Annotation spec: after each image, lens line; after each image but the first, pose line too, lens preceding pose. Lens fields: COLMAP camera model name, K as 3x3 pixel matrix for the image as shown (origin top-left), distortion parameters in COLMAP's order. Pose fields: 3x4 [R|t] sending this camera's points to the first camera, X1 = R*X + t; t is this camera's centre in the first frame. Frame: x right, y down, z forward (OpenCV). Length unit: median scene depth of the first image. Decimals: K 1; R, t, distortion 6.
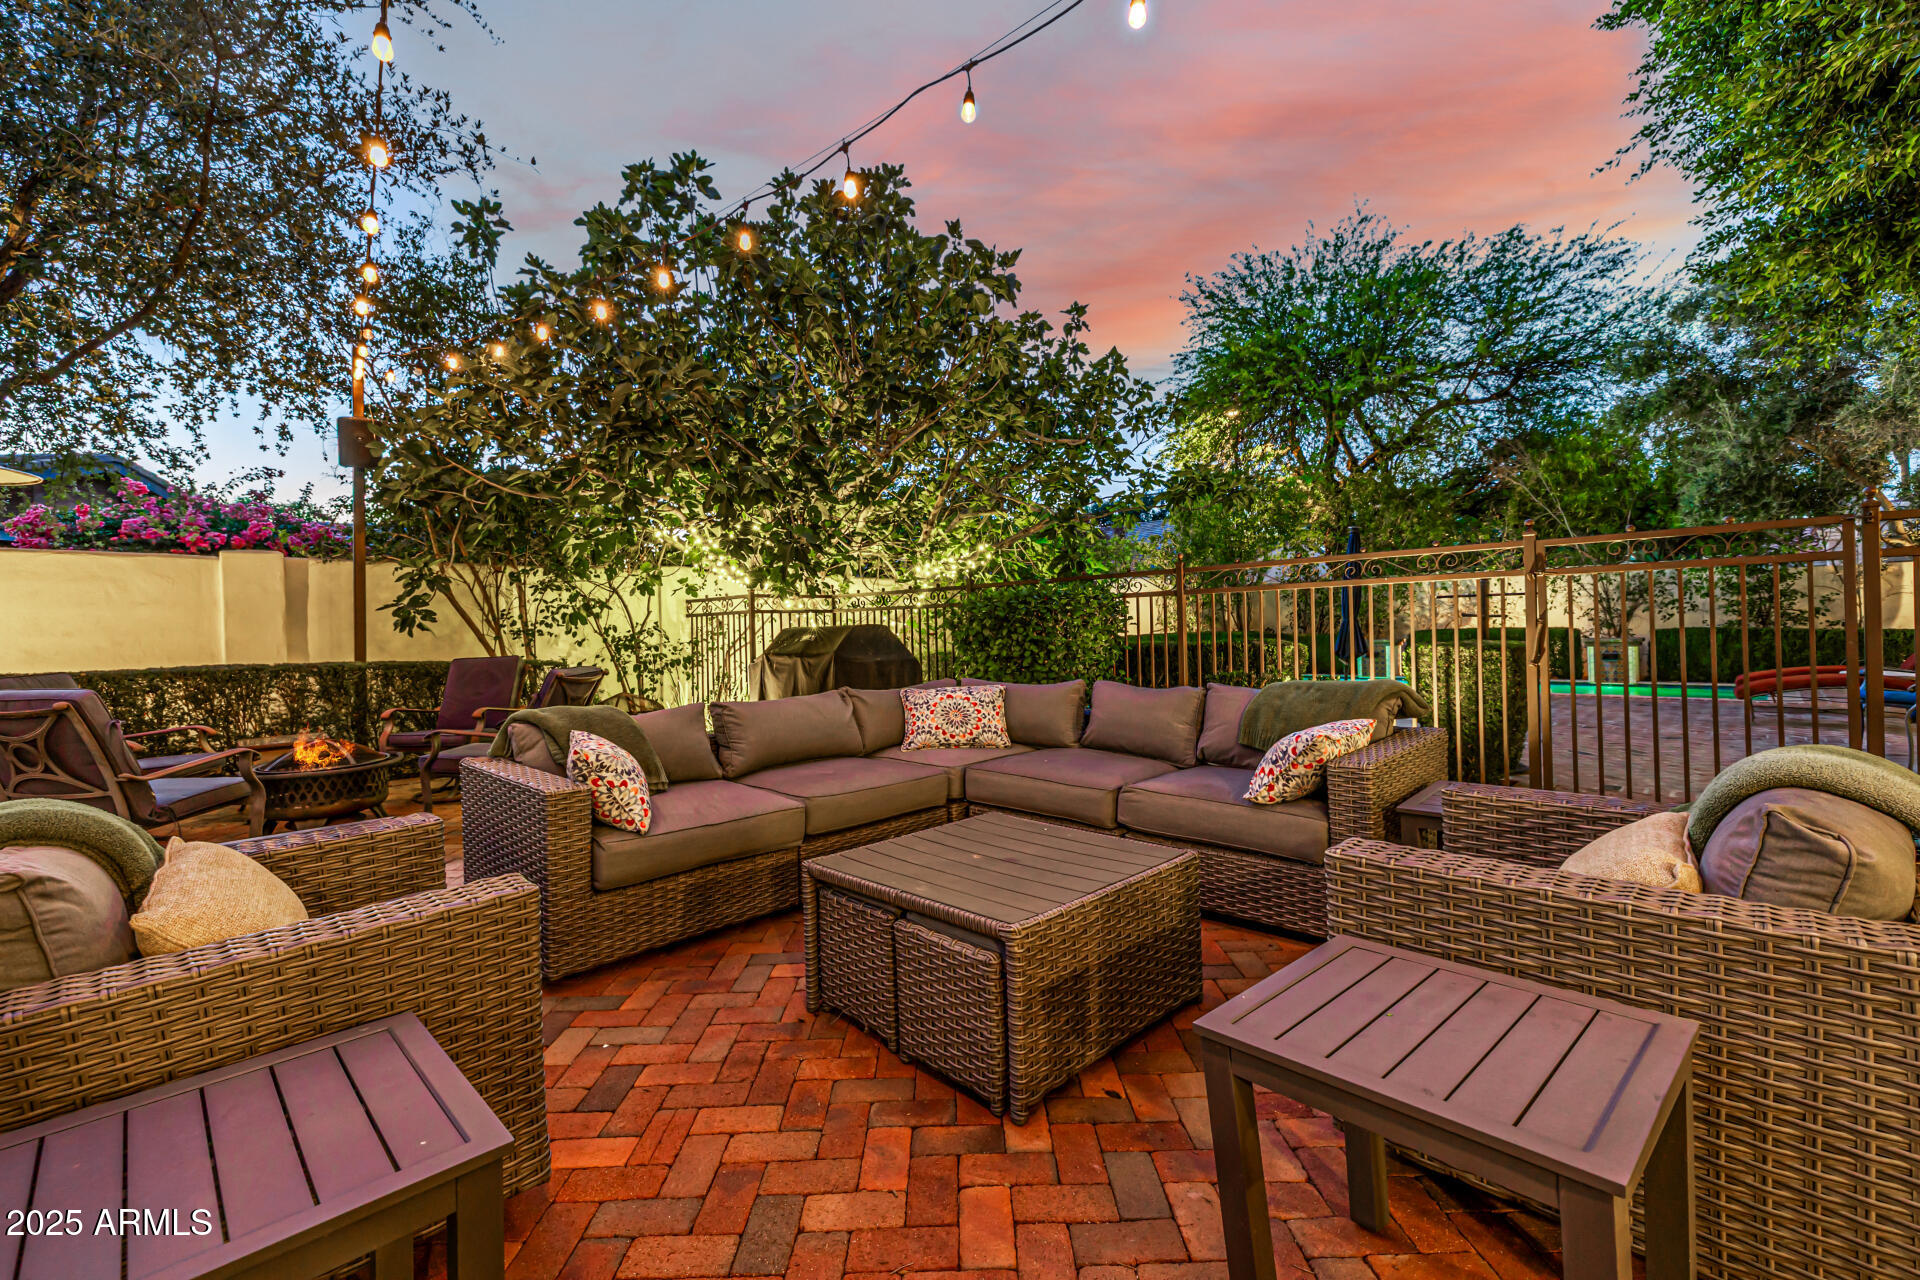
lens RADIAL K [[831.8, 0, 965.7], [0, 831.8, 626.7], [0, 0, 1]] dist [0.002179, 0.000248]
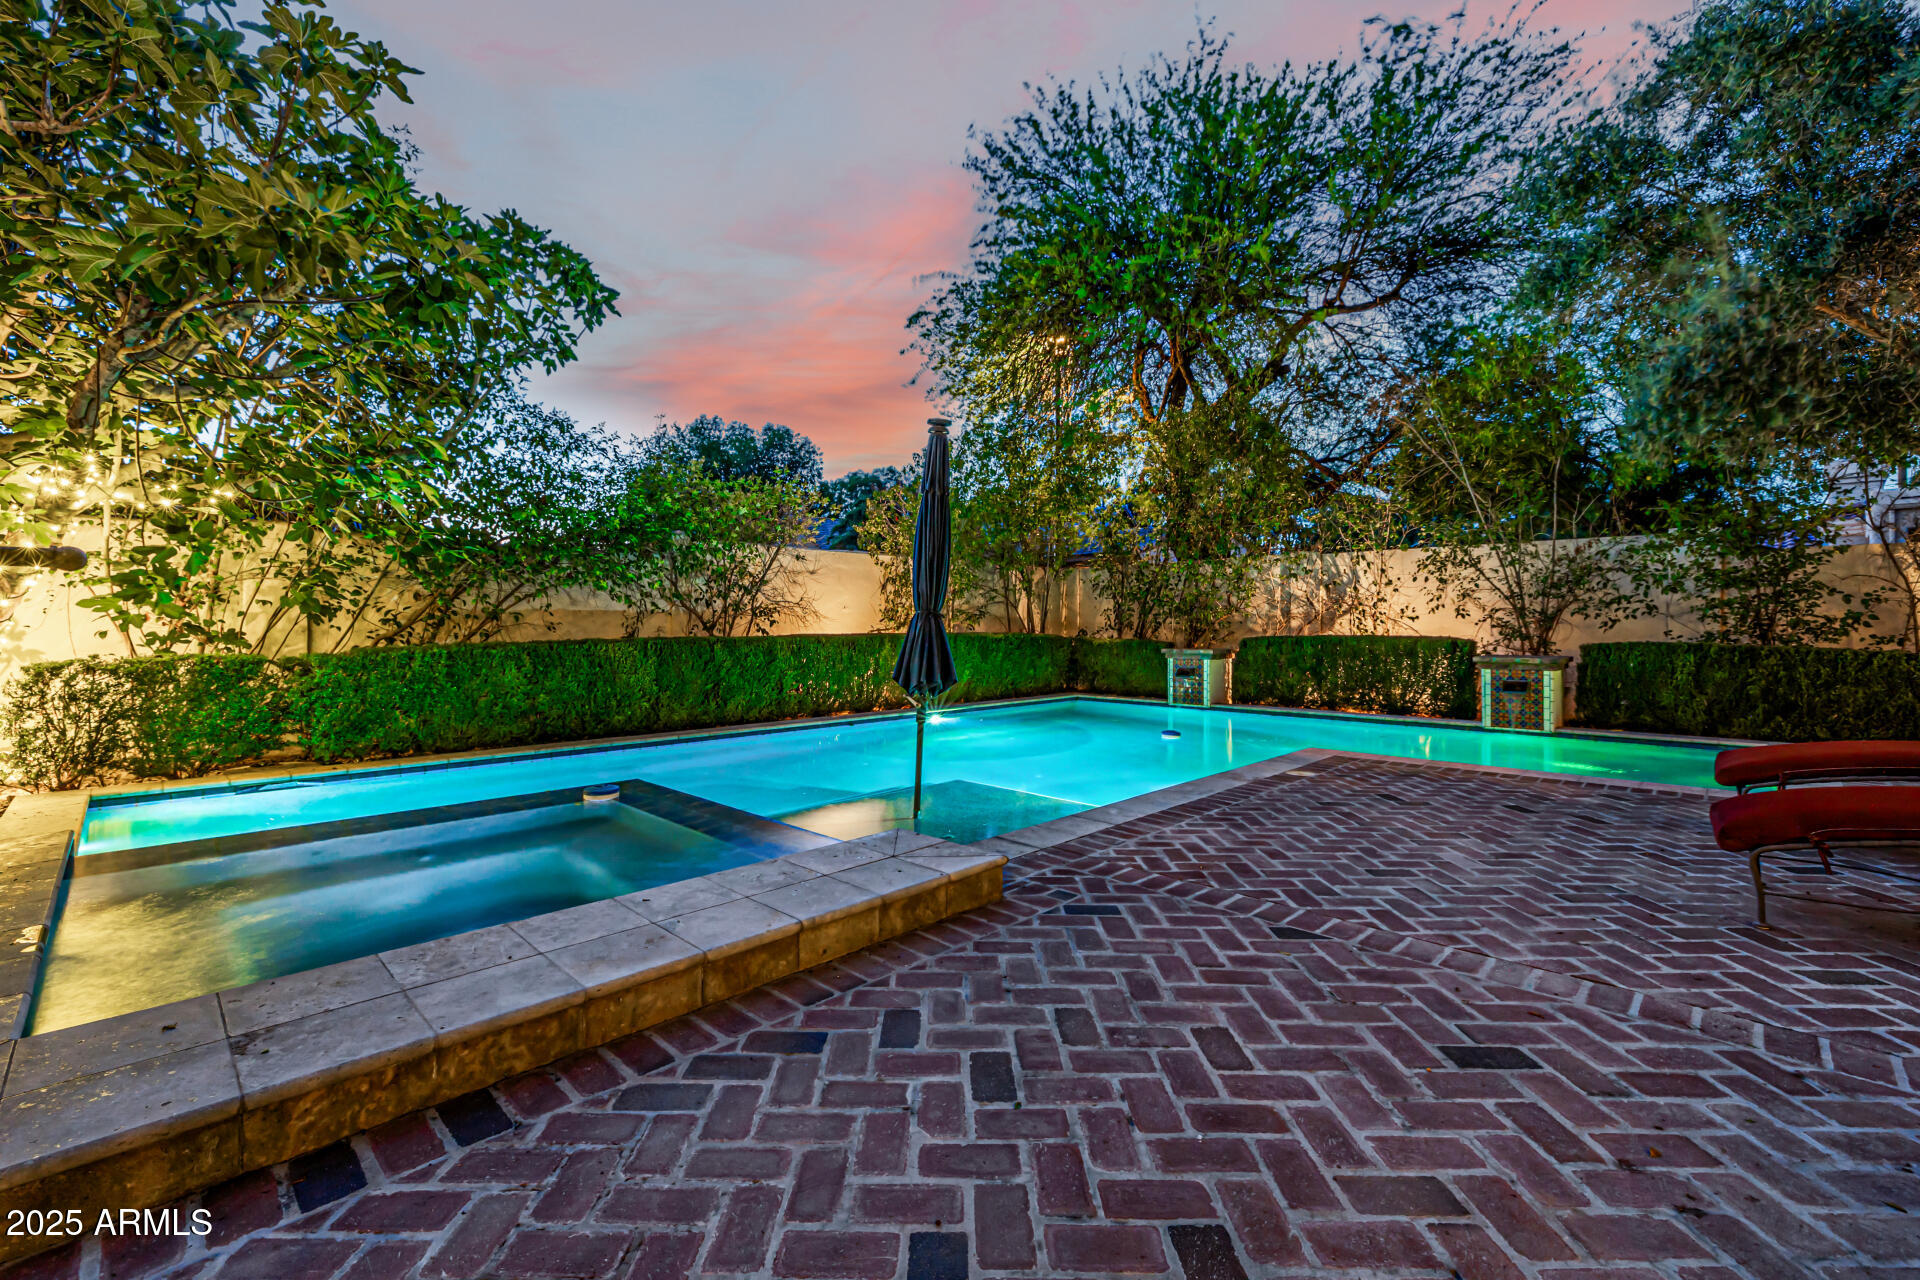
lens RADIAL K [[831.8, 0, 965.7], [0, 831.8, 626.7], [0, 0, 1]] dist [0.002179, 0.000248]
pose [[0.999569, 0.022940, 0.018295, 0.346830], [-0.023022, 0.999726, 0.004258, -0.001176], [-0.018193, -0.004678, 0.999824, 0.382701]]
